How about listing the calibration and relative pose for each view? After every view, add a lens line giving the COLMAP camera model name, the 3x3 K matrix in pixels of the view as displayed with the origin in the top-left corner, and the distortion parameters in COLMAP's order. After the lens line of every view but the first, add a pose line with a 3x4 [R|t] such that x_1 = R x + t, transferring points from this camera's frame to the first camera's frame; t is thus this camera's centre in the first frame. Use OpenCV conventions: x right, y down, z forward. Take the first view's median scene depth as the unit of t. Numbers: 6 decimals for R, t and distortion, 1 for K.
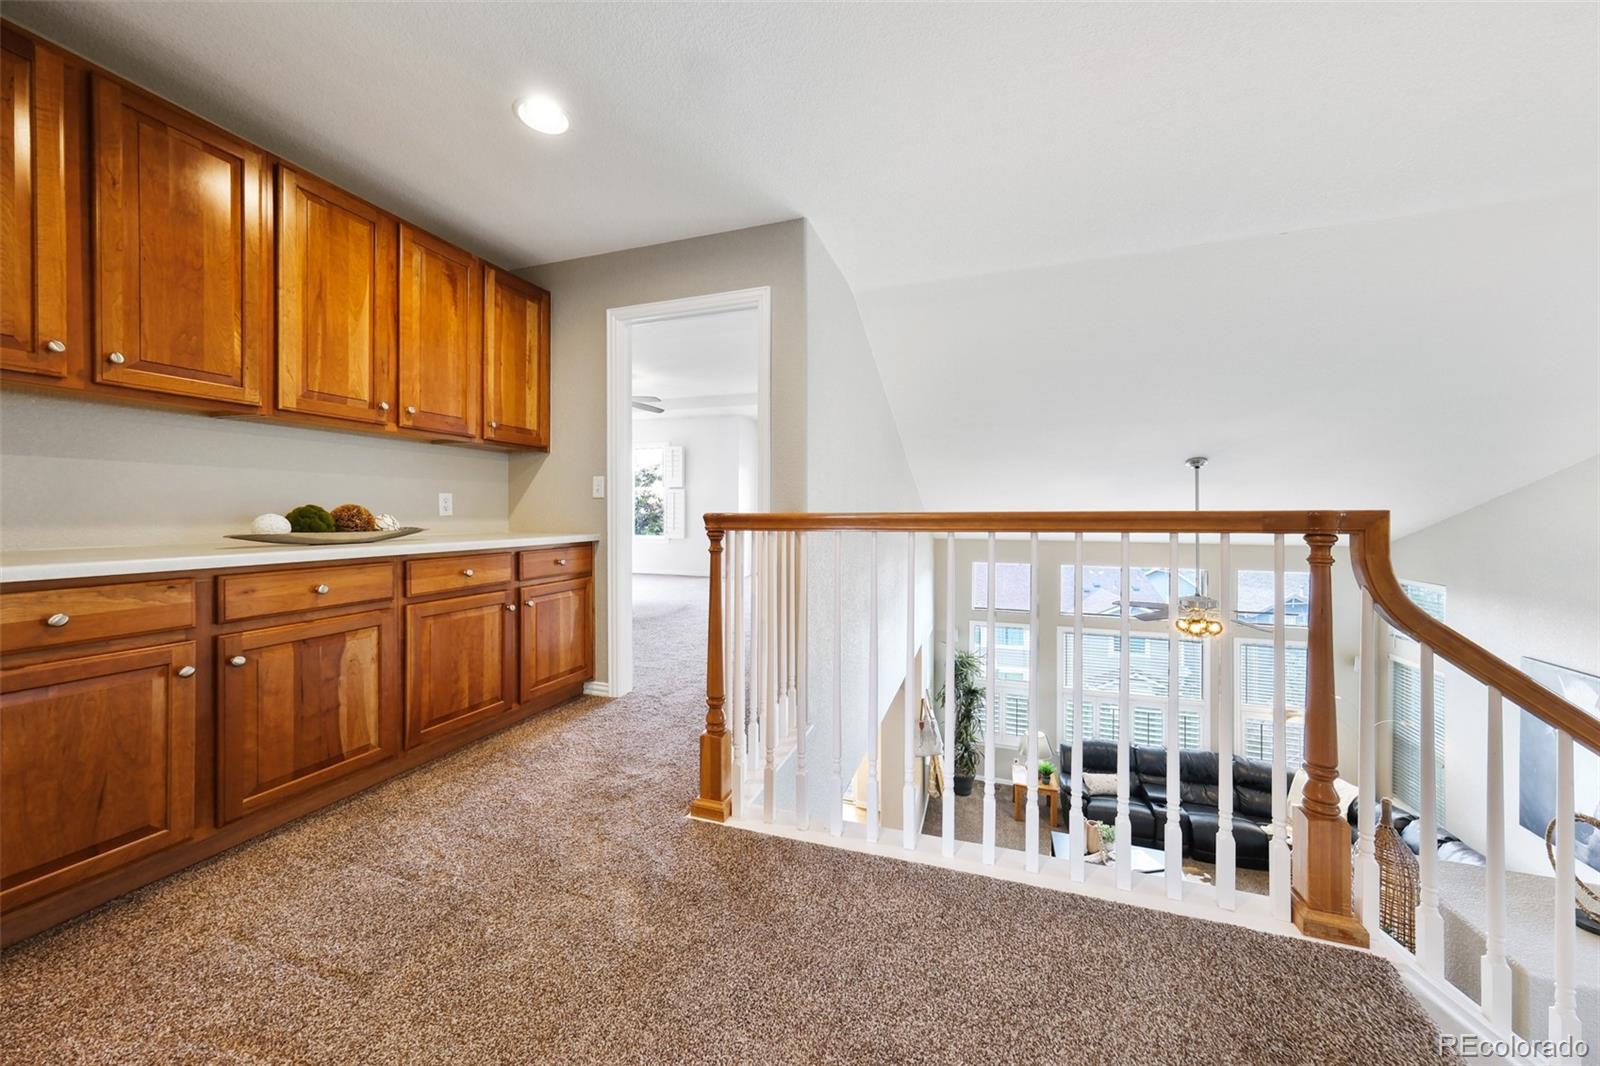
lens RADIAL K [[555.1, 0, 815.1], [0, 555.1, 509.8], [0, 0, 1]] dist [0.000124, 0.001777]
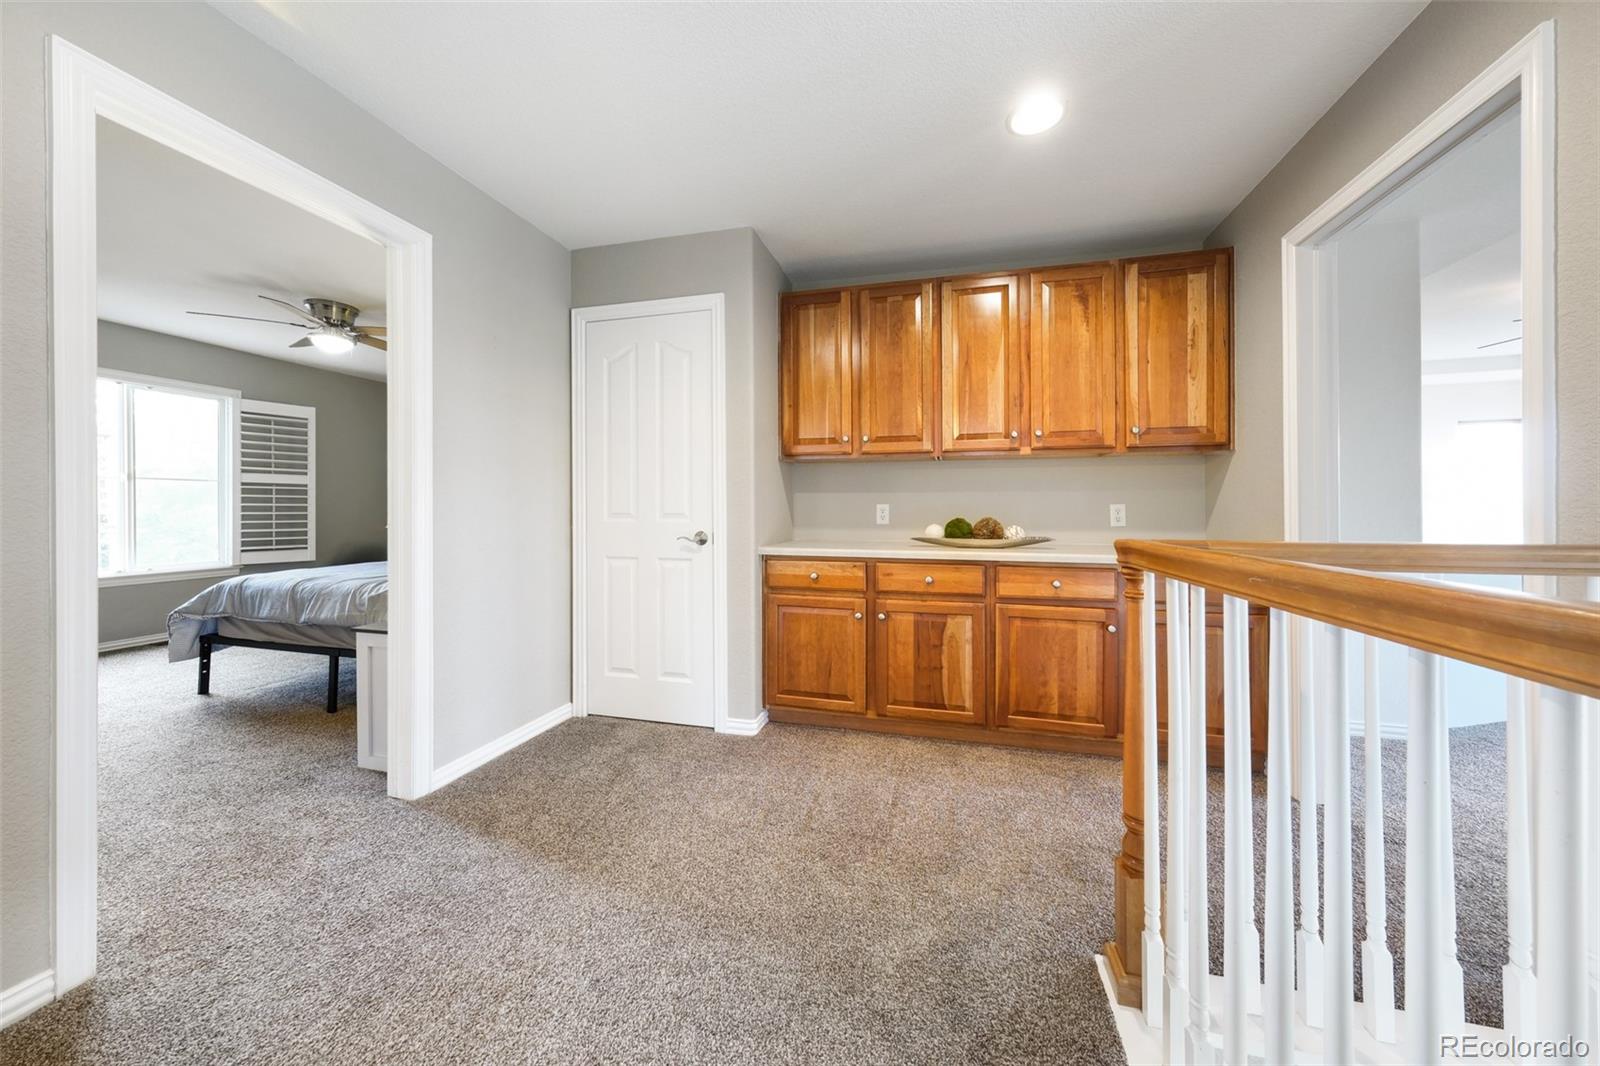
lens RADIAL K [[555.1, 0, 795.0], [0, 555.1, 512.3], [0, 0, 1]] dist [0.000124, 0.001777]
pose [[0.058913, -0.001038, -0.998263, 0.406638], [0.001085, 0.999999, -0.000976, -0.020812], [0.998263, -0.001026, 0.058914, 0.488645]]
